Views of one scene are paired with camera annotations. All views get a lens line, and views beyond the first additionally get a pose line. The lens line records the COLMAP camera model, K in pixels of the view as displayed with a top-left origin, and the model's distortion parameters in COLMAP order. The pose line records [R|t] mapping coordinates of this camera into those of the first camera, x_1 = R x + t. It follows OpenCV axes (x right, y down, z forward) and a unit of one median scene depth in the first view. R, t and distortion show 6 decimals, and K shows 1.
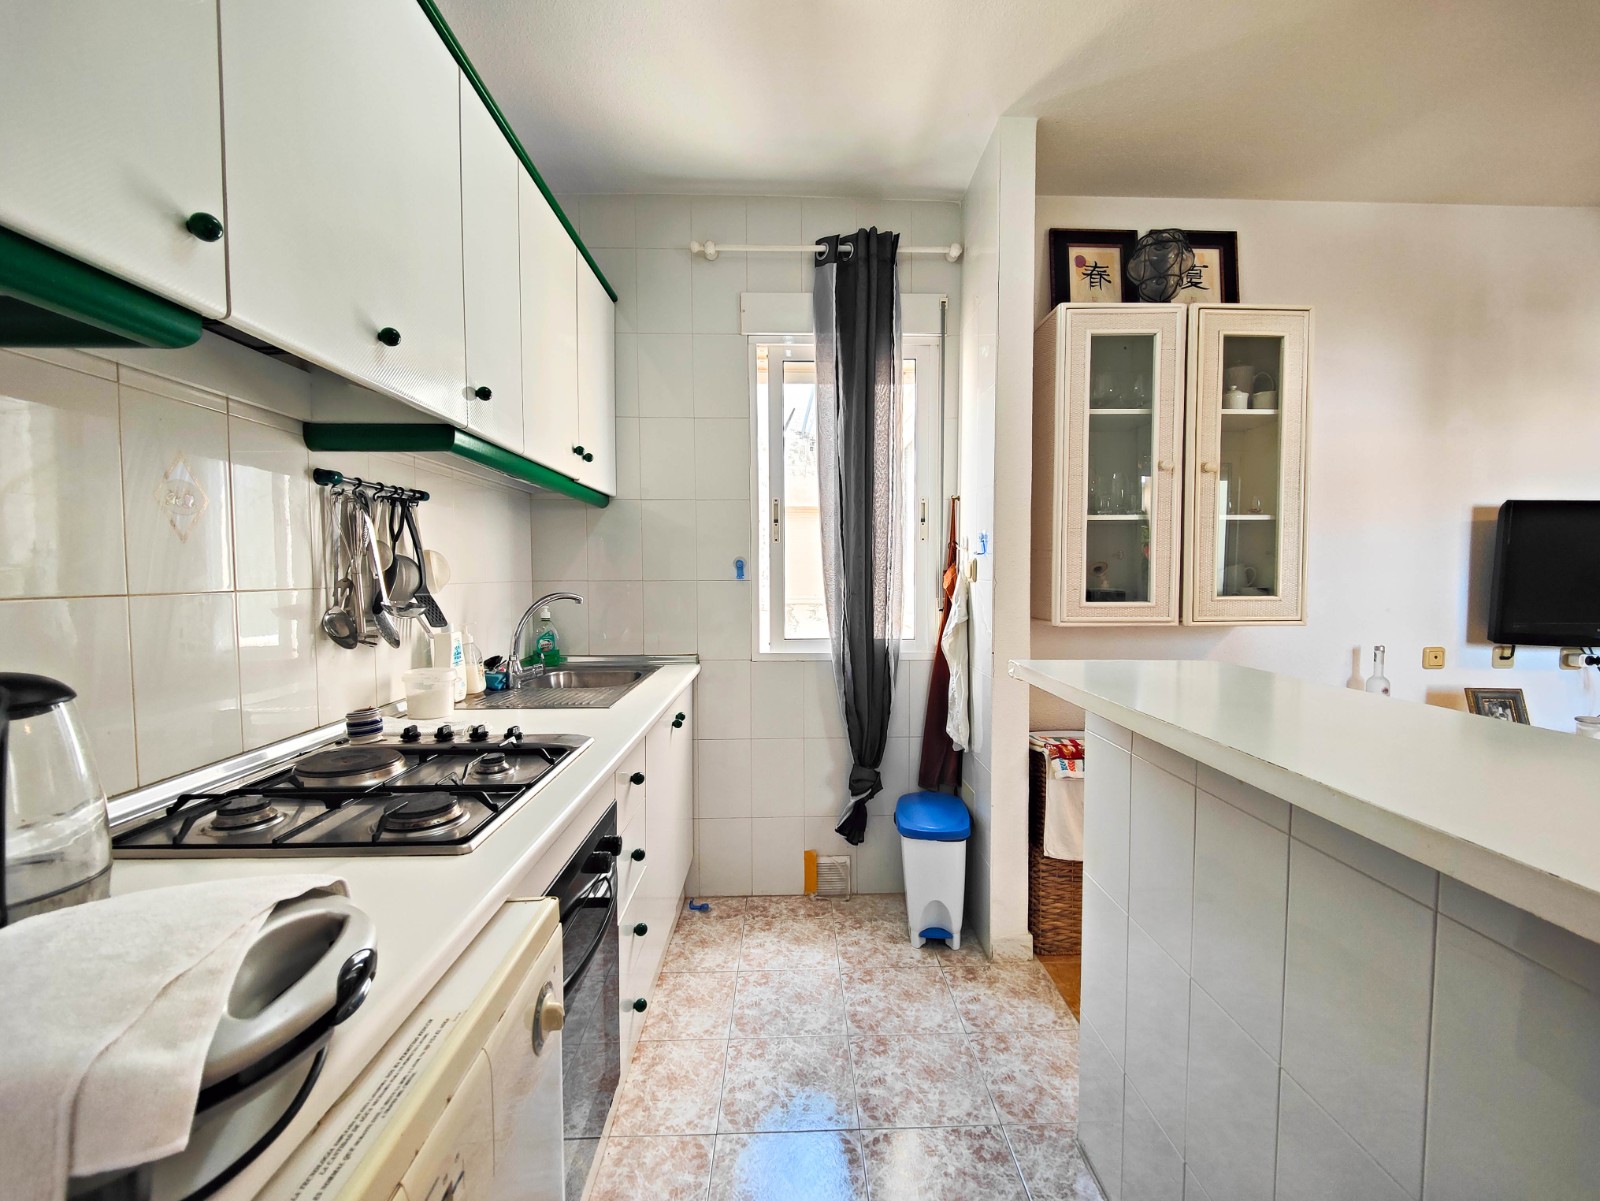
lens RADIAL K [[693.6, 0, 802.7], [0, 693.6, 605.3], [0, 0, 1]] dist [0.021278, -0.016553]
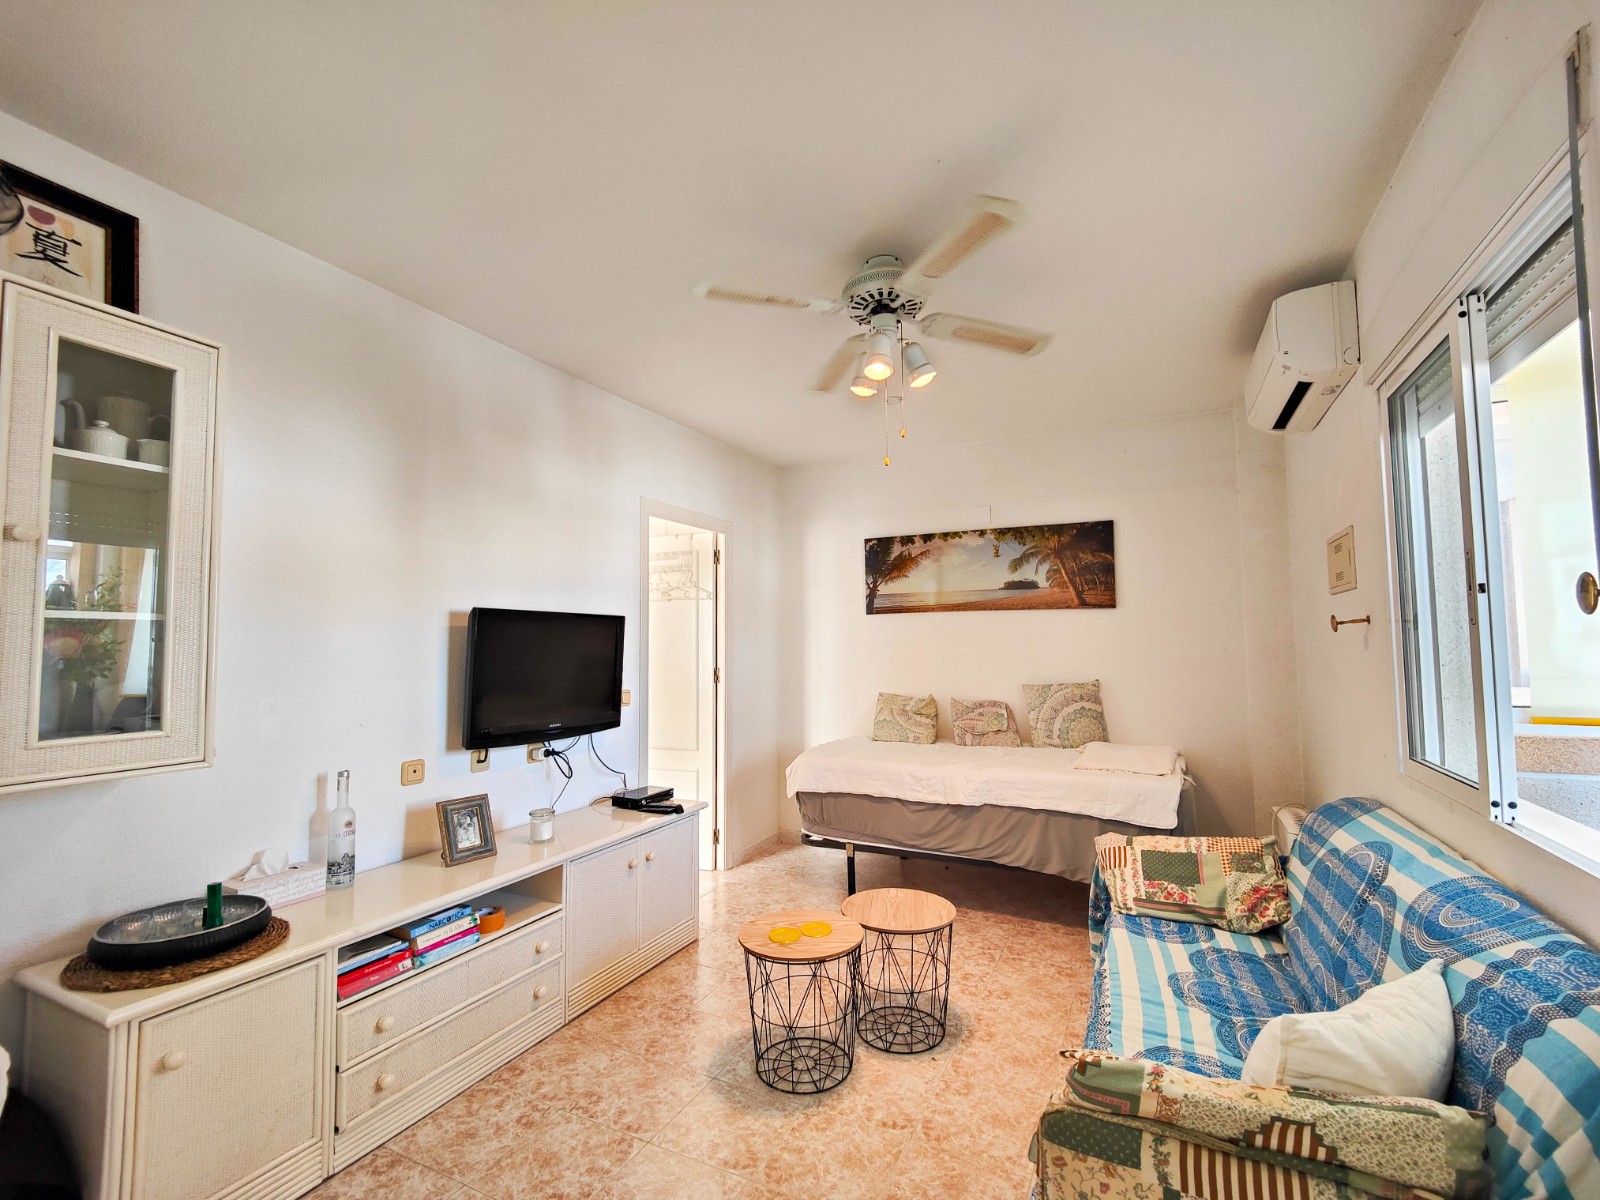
lens RADIAL K [[703.6, 0, 805.6], [0, 703.6, 604.9], [0, 0, 1]] dist [0.015167, -0.009107]
pose [[0.465243, 0.049774, 0.883783, 0.318629], [0.055354, 0.994828, -0.085167, -0.038280], [-0.883451, 0.088544, 0.460081, 0.091669]]
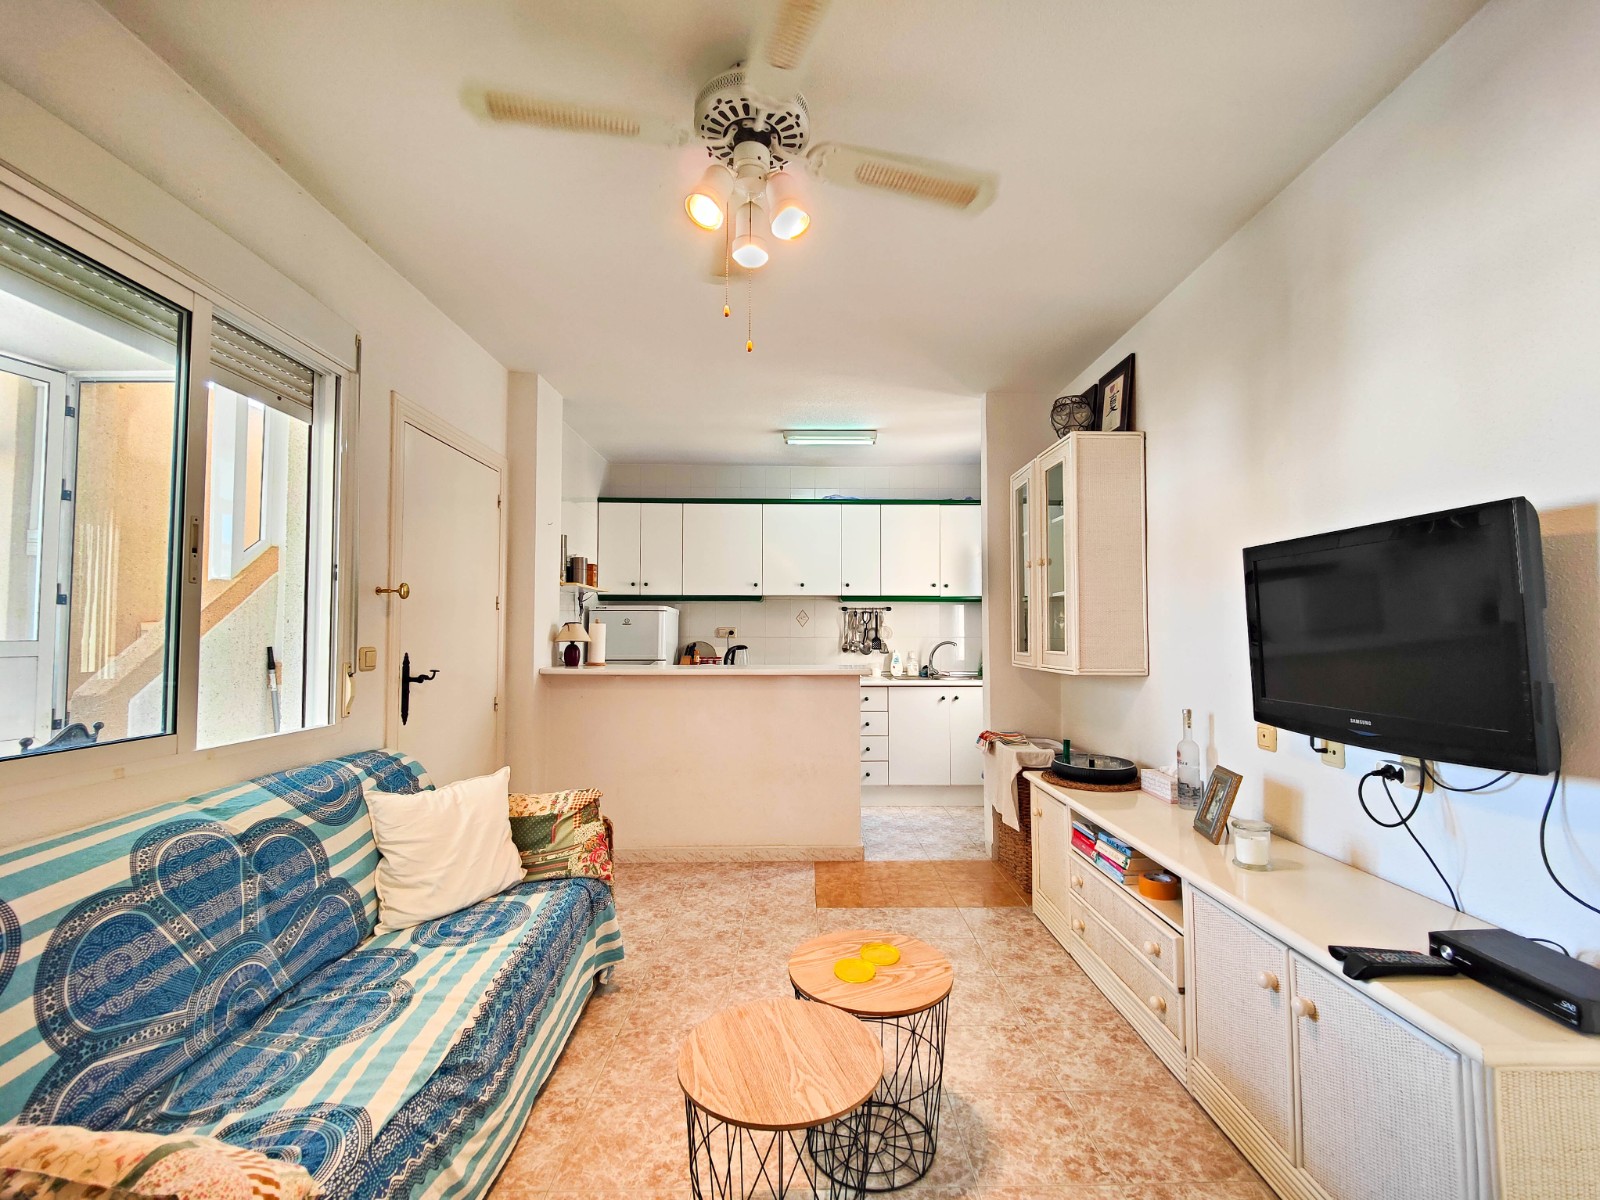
lens RADIAL K [[684.1, 0, 816.5], [0, 684.1, 601.3], [0, 0, 1]] dist [0.021880, -0.017164]
pose [[0.003864, -0.045631, -0.998951, 1.806617], [-0.051878, 0.997604, -0.045770, -0.023064], [0.998646, 0.052001, 0.001487, 0.471409]]
